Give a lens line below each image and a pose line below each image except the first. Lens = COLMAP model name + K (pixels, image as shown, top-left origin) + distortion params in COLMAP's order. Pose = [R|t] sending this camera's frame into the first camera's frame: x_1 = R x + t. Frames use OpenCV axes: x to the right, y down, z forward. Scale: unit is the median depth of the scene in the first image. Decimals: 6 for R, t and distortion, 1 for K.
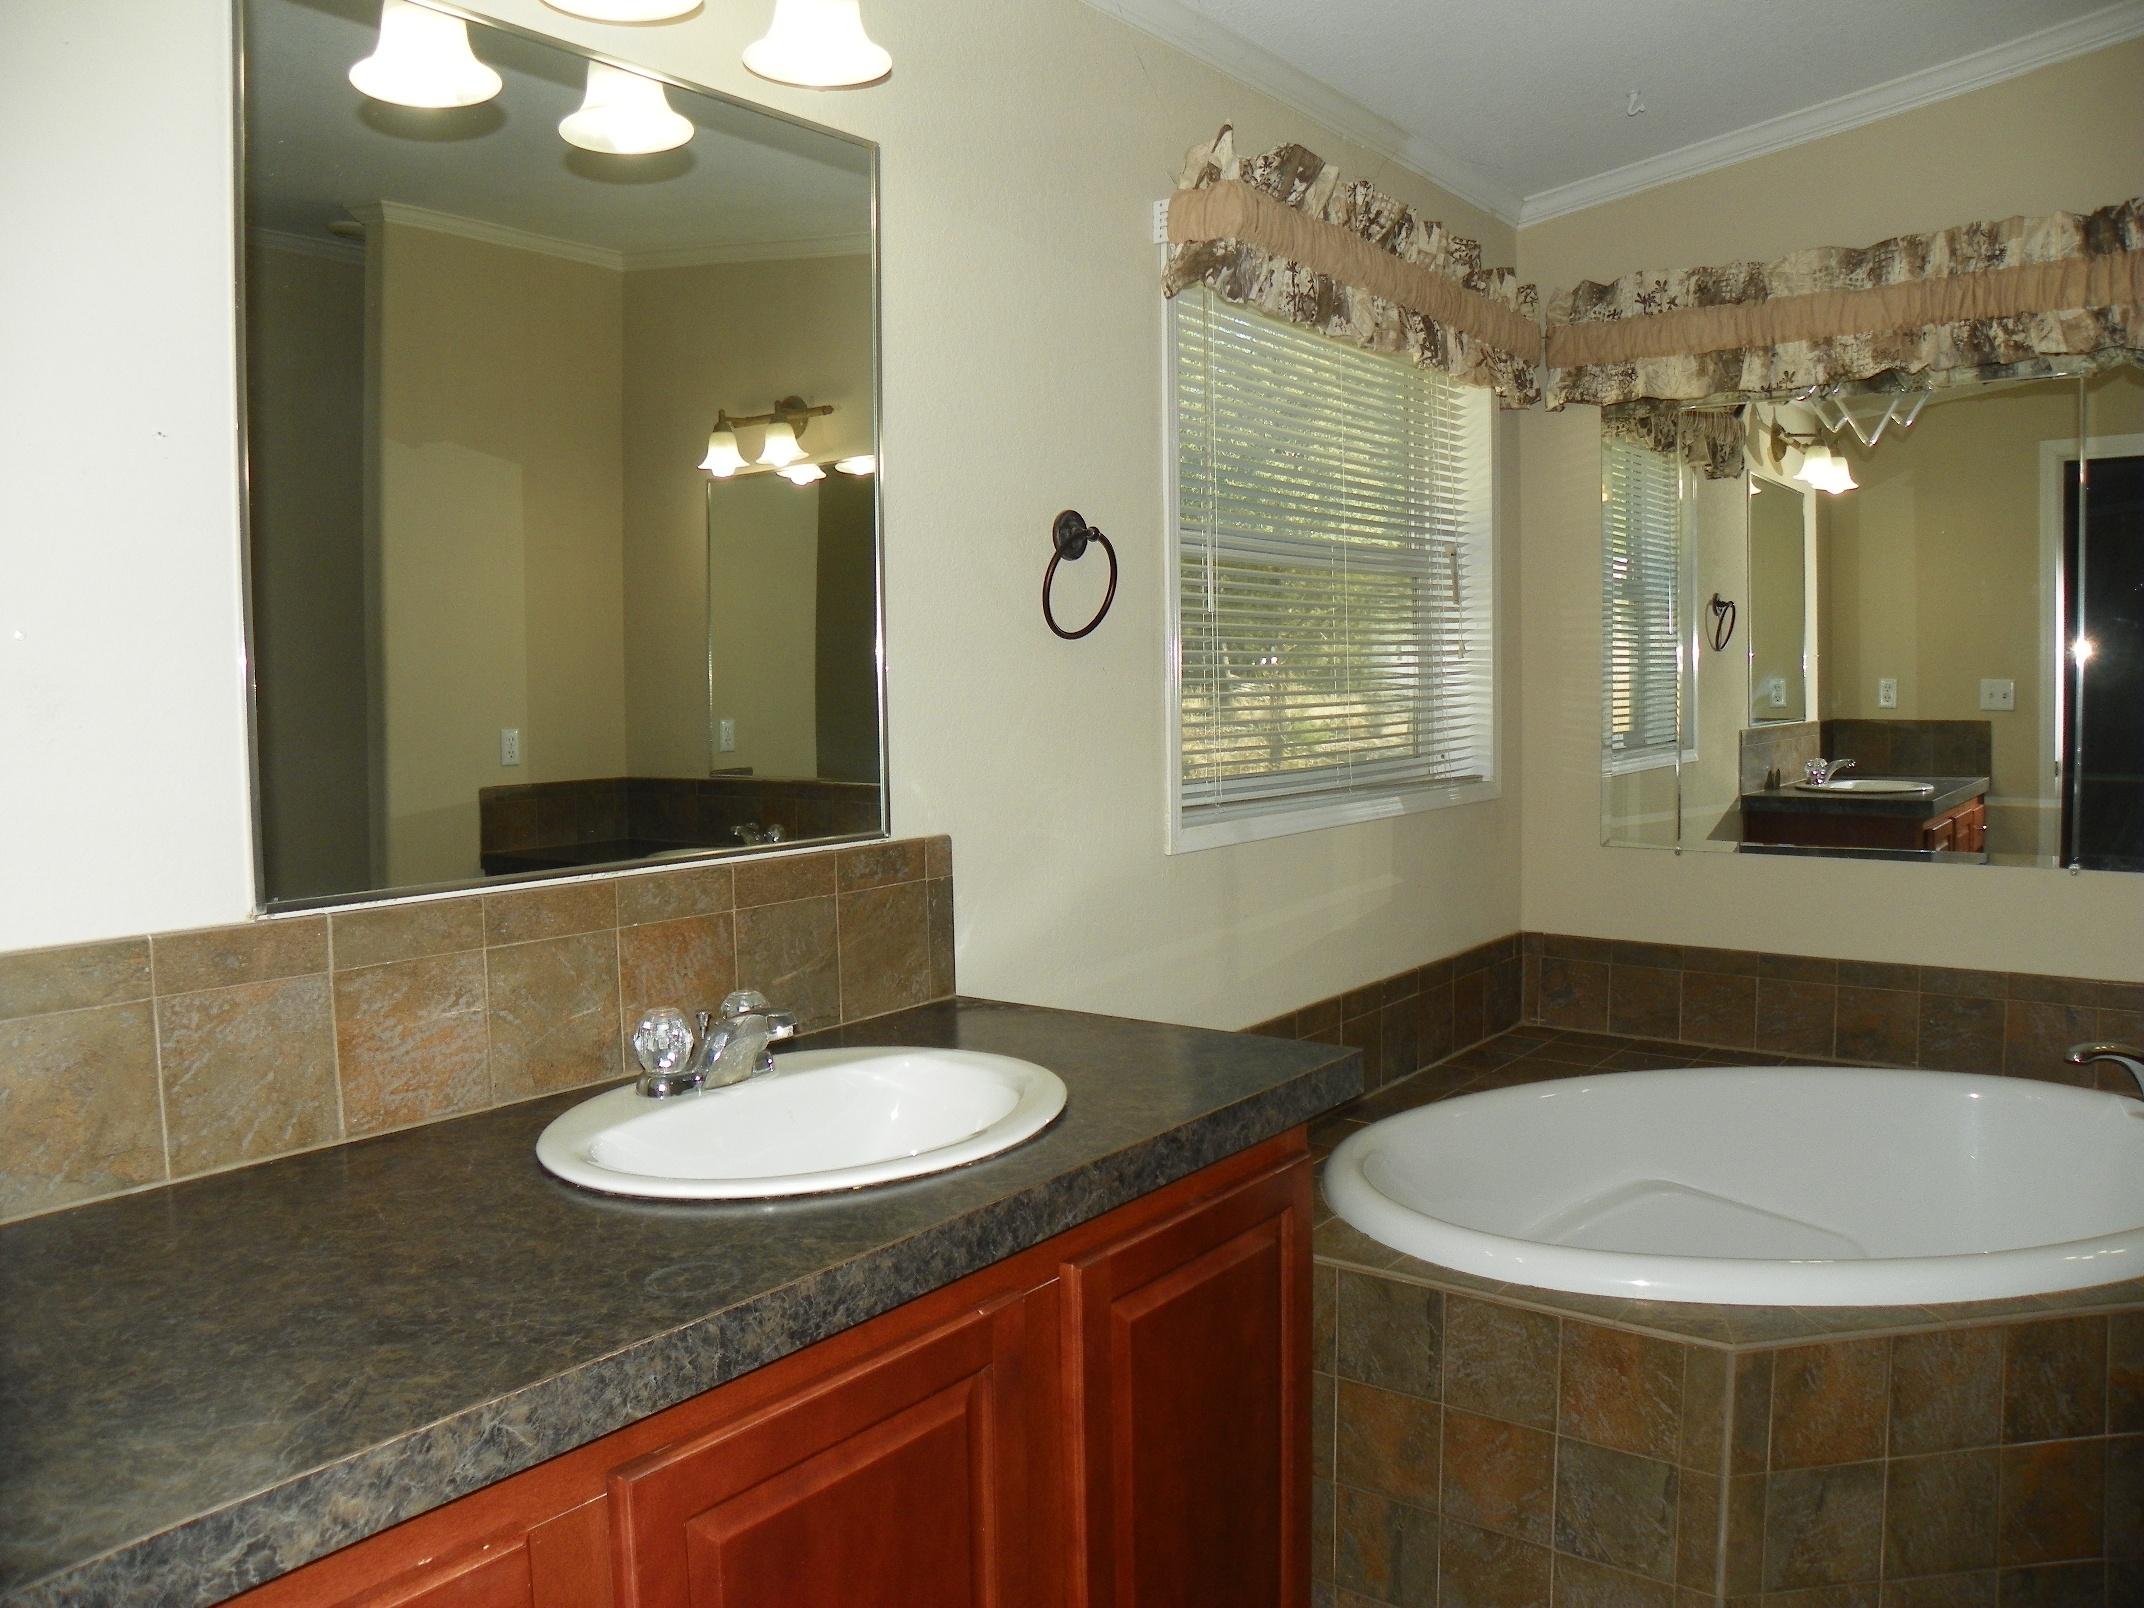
lens RADIAL K [[1630.6, 0, 1081.6], [0, 1630.6, 801.7], [0, 0, 1]] dist [-0.160216, 0.104559]
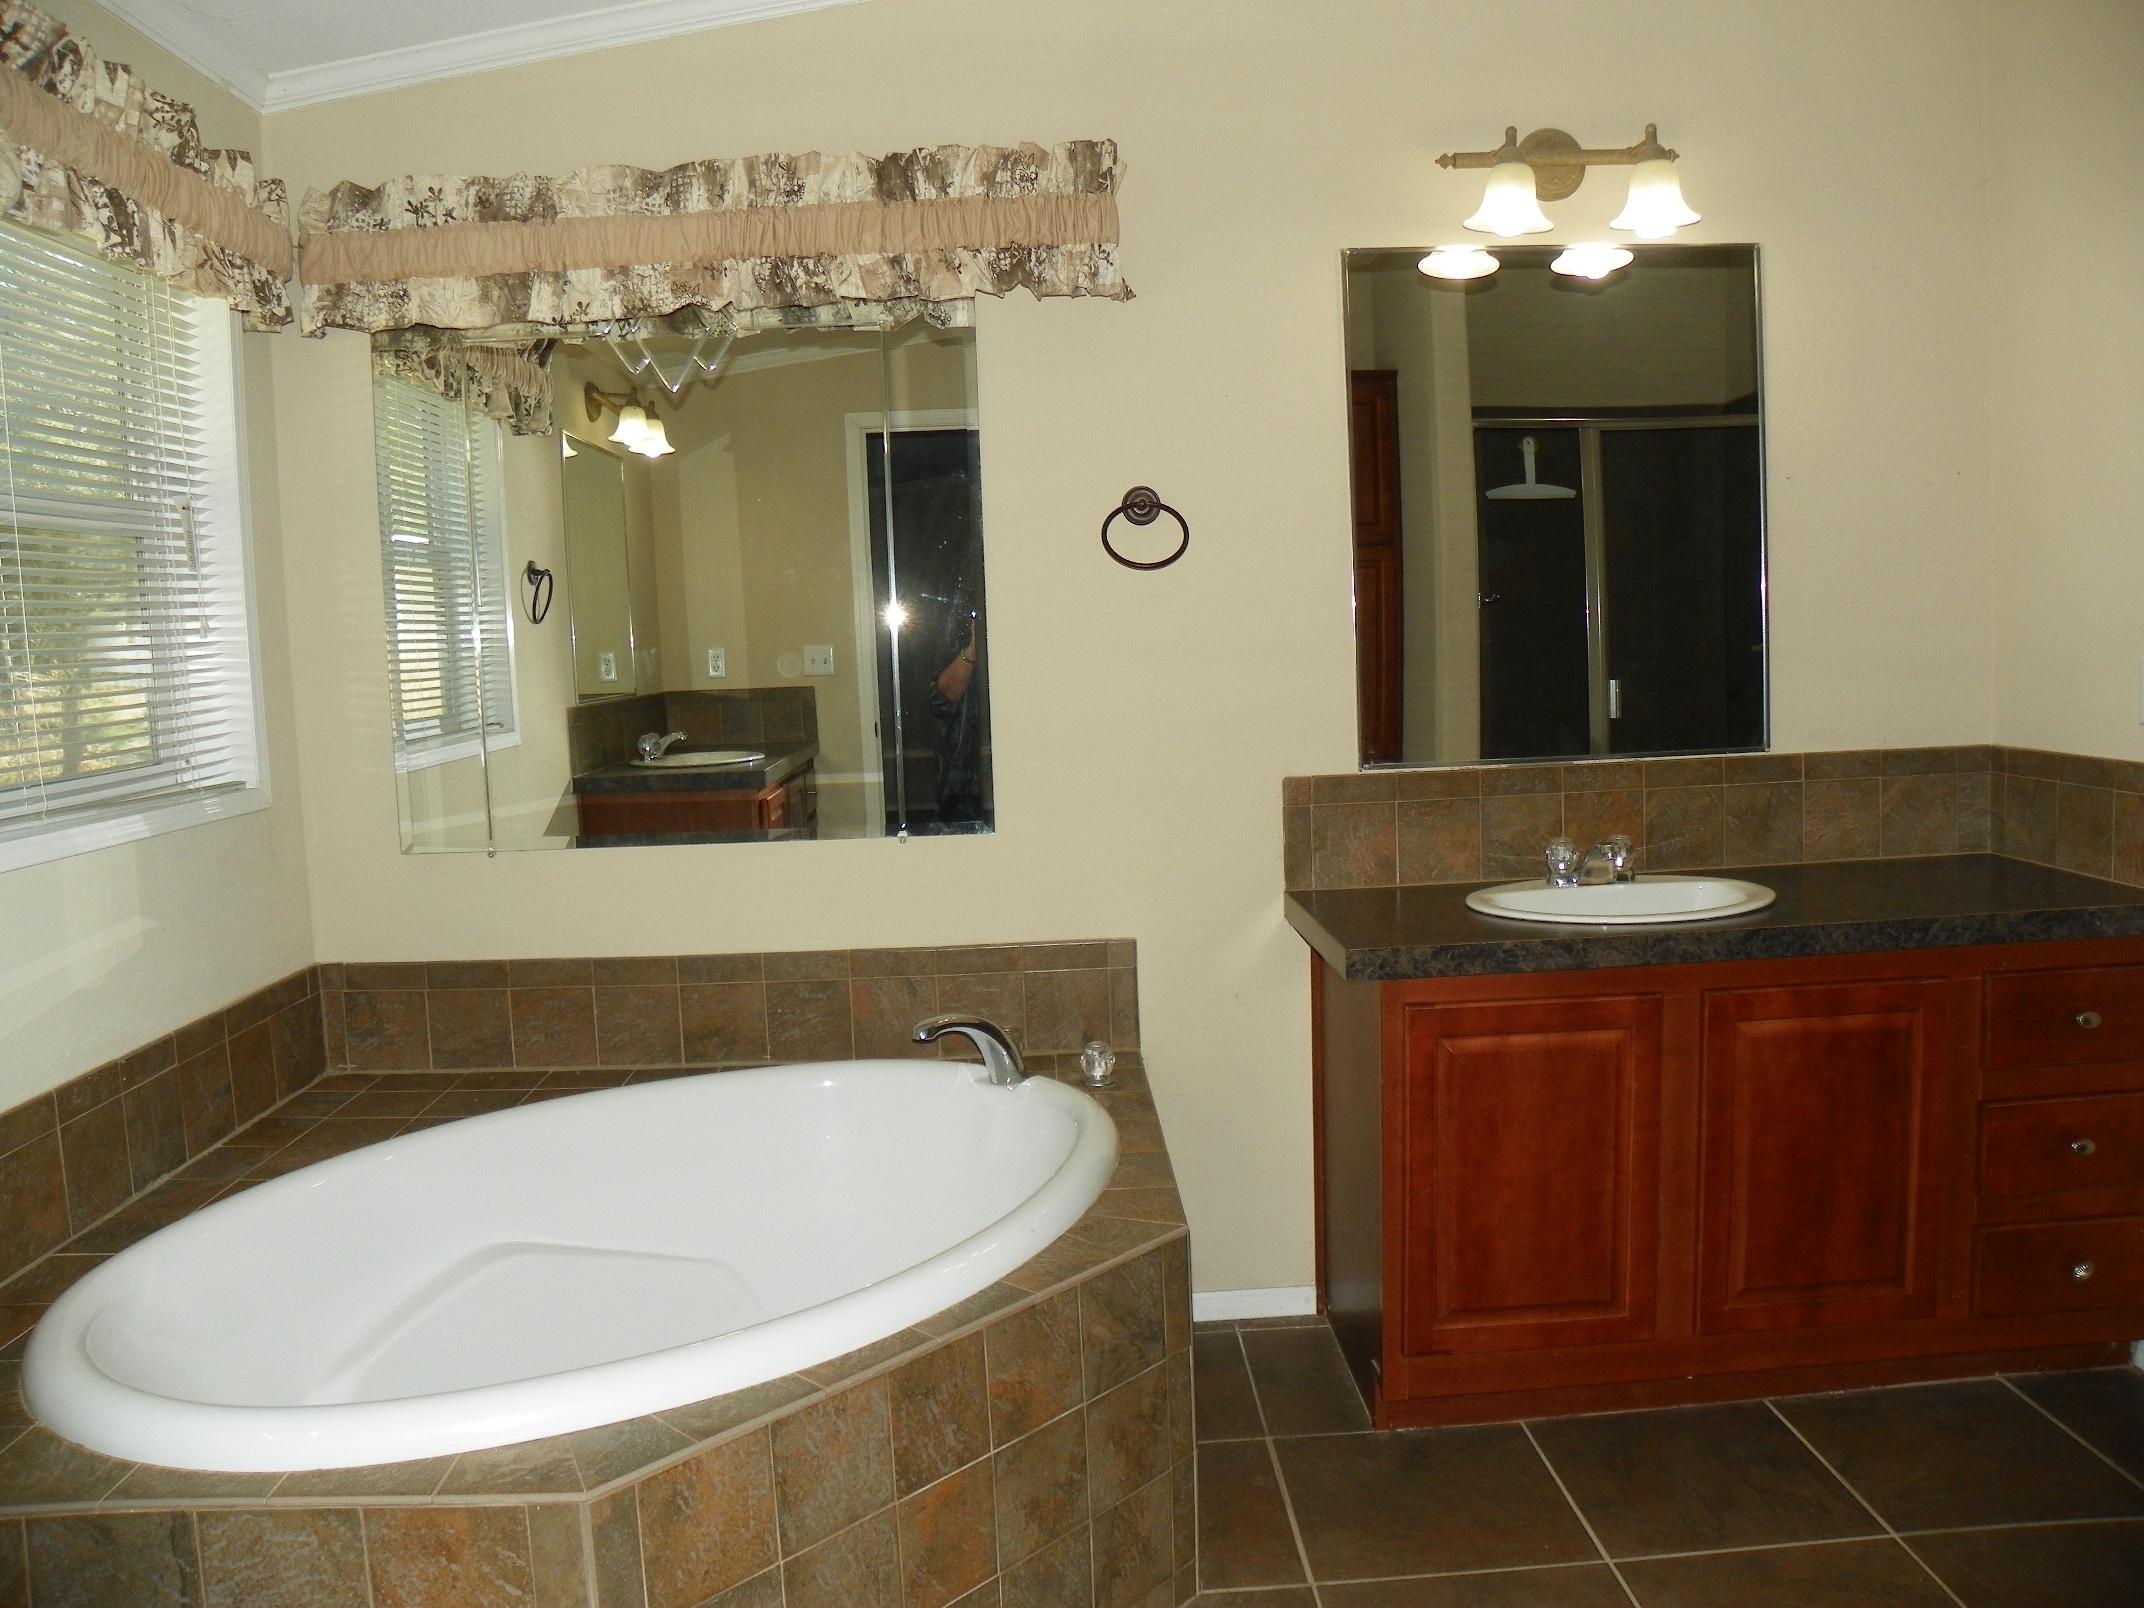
lens RADIAL K [[1630.6, 0, 1081.6], [0, 1630.6, 801.7], [0, 0, 1]] dist [-0.160216, 0.104559]
pose [[0.771871, -0.075356, 0.631298, 0.084897], [0.066877, 0.997066, 0.037248, -0.008876], [-0.632252, 0.013468, 0.774645, 0.139854]]
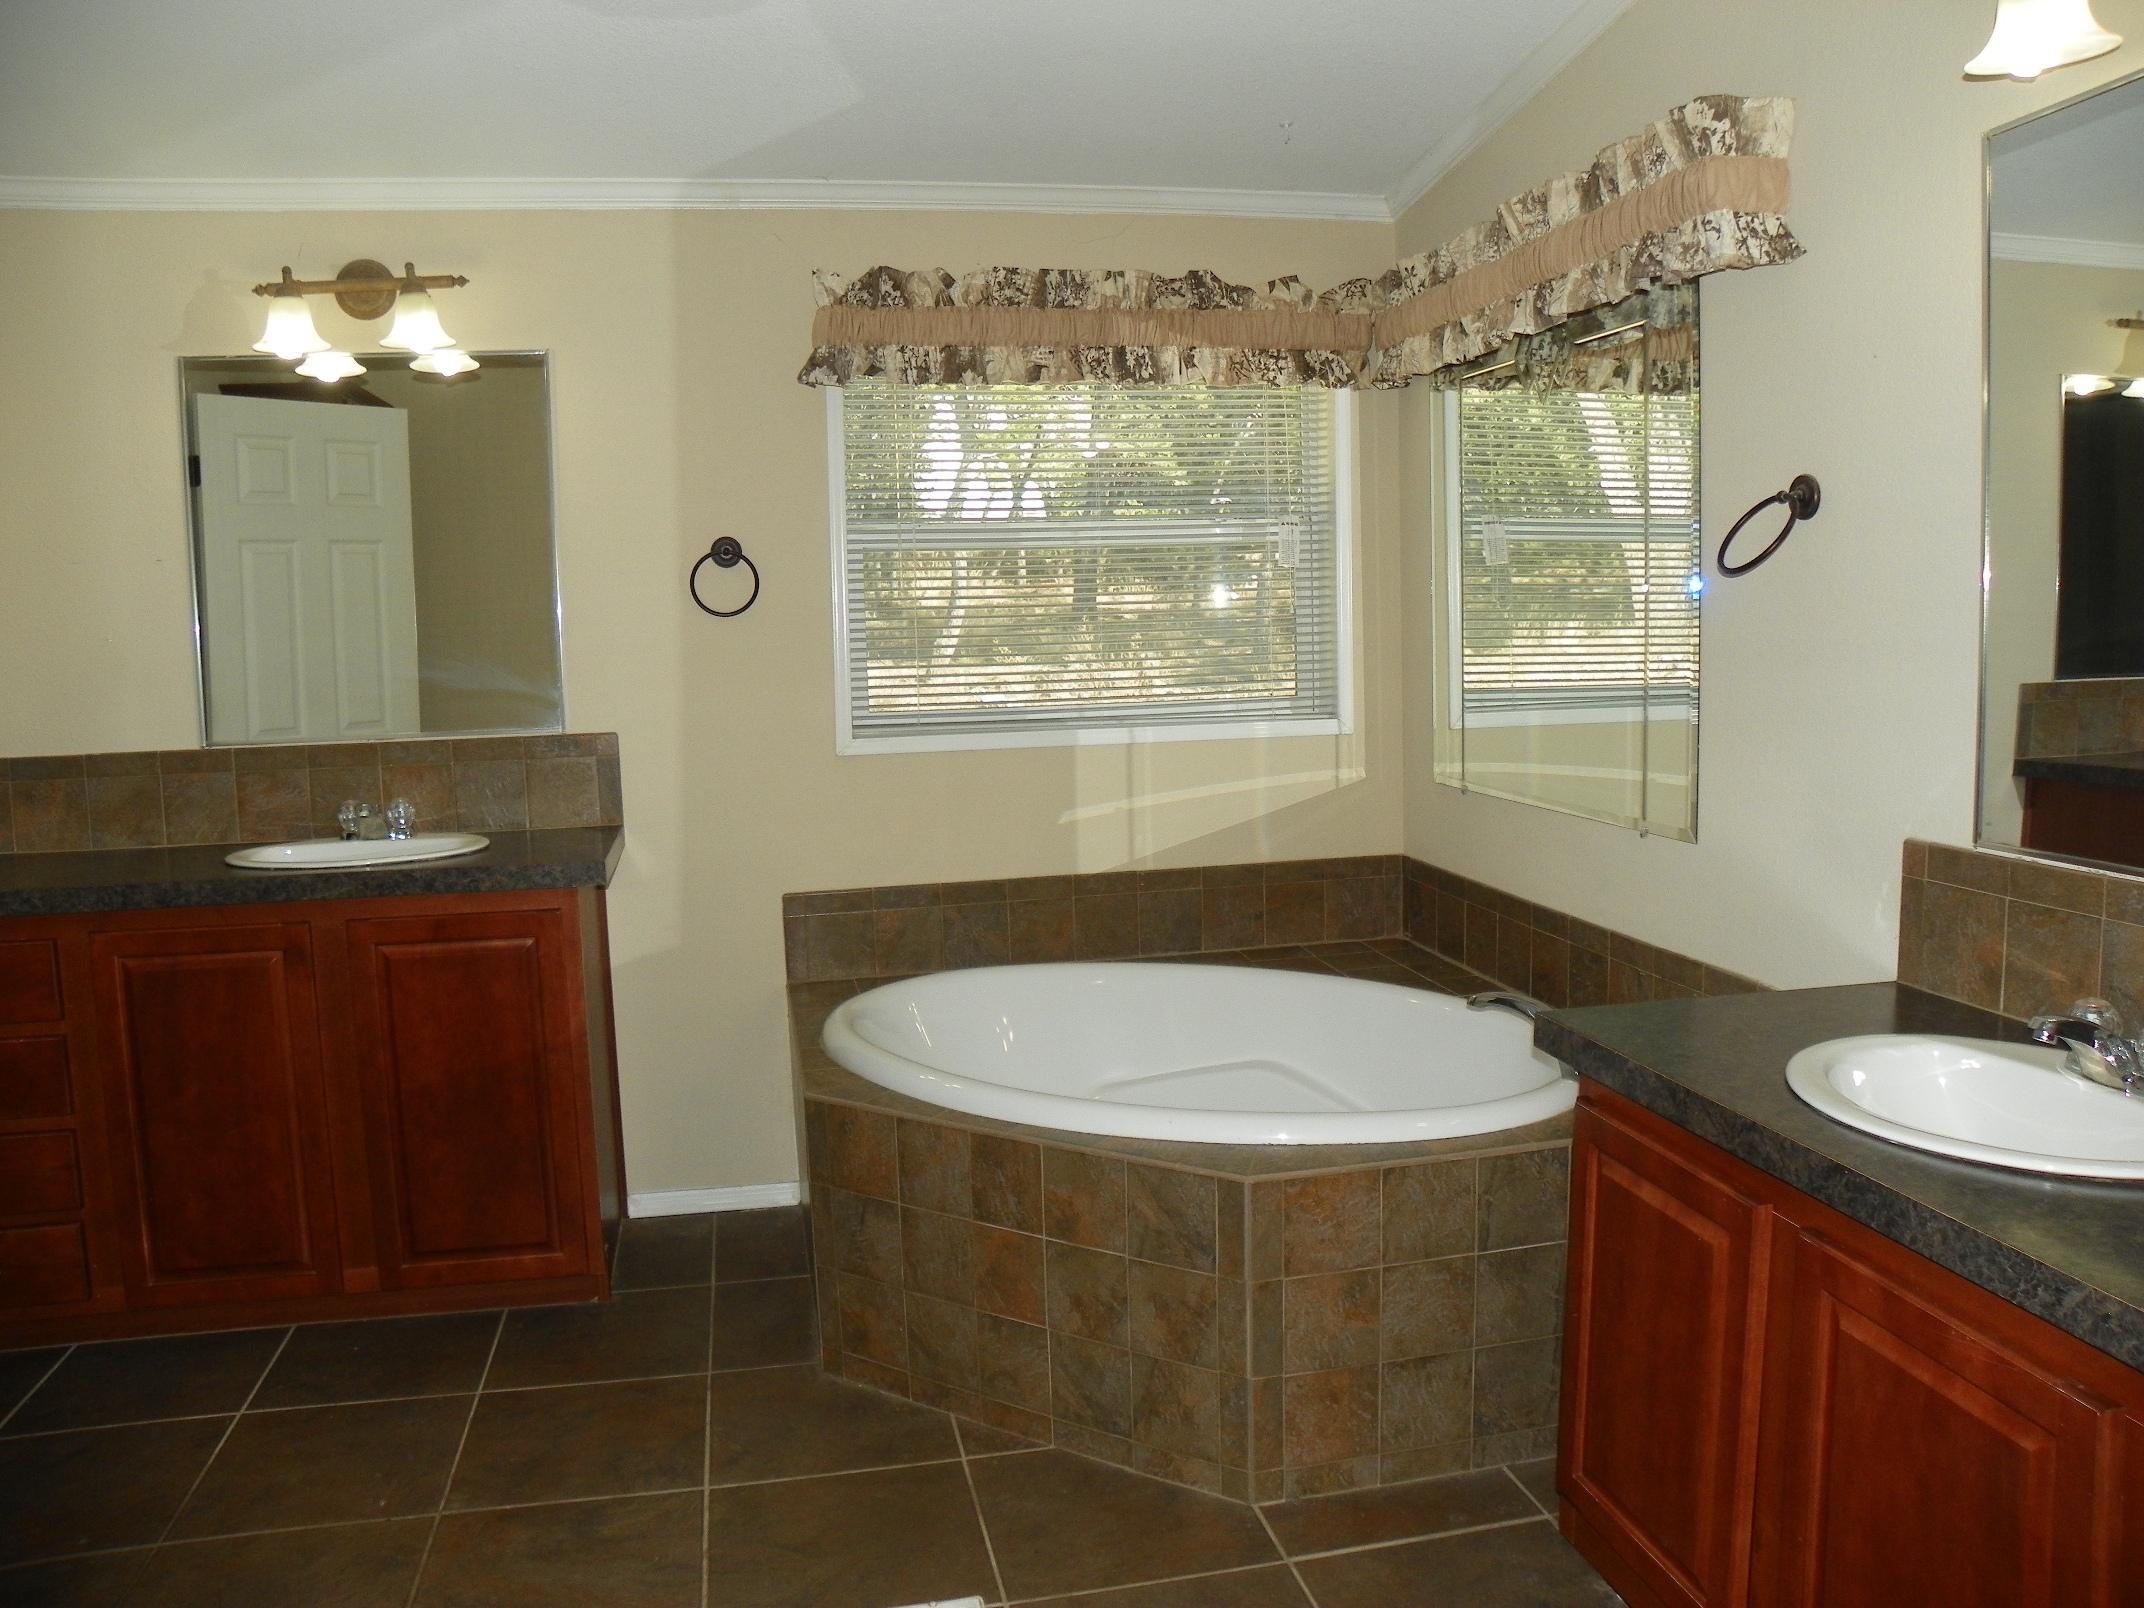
lens RADIAL K [[1630.6, 0, 1081.6], [0, 1630.6, 801.7], [0, 0, 1]] dist [-0.160216, 0.104559]
pose [[0.750656, 0.076905, -0.656202, 1.015079], [-0.036160, 0.996496, 0.075422, -0.038135], [0.659703, -0.032888, 0.750807, 0.007680]]
